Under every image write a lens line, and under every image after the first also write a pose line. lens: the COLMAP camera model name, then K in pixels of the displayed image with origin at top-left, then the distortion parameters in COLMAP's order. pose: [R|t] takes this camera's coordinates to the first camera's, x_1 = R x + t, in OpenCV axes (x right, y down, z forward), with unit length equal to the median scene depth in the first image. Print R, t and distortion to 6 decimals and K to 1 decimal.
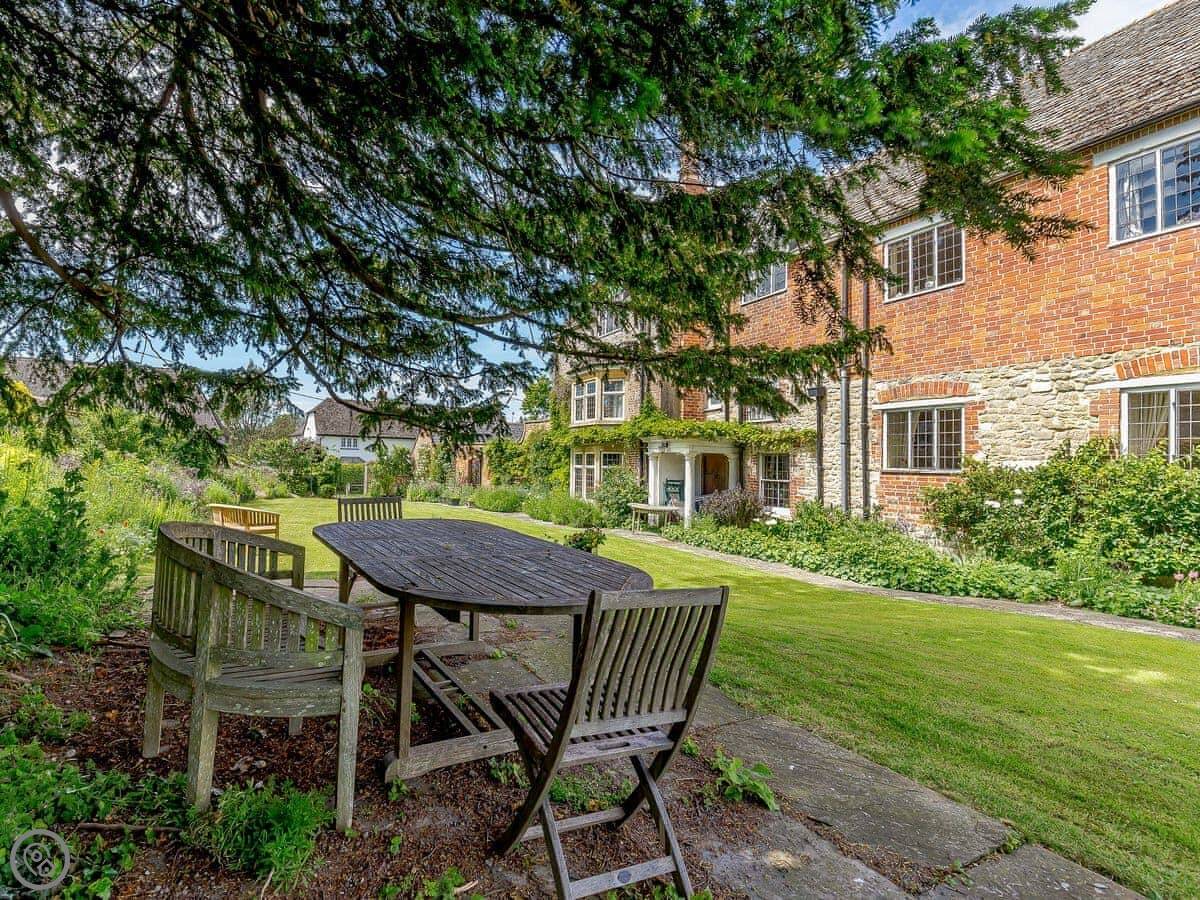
lens RADIAL K [[598.0, 0, 563.7], [0, 598.0, 431.5], [0, 0, 1]] dist [0.001142, 0.000979]
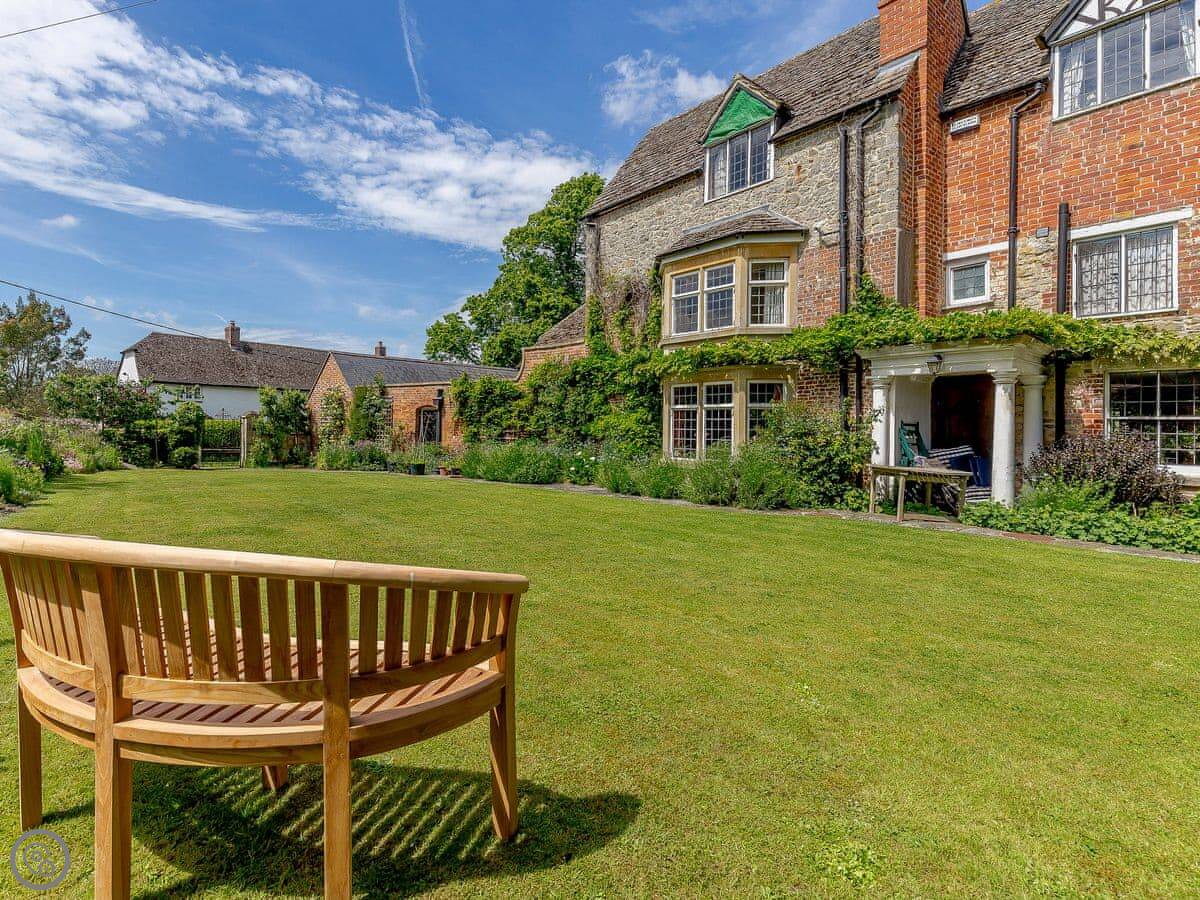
lens RADIAL K [[598.0, 0, 563.7], [0, 598.0, 431.5], [0, 0, 1]] dist [0.001142, 0.000979]
pose [[0.967816, -0.011445, 0.251400, -0.376390], [-0.004572, 0.998001, 0.063036, 0.067312], [-0.251619, -0.062157, 0.965828, 0.638975]]
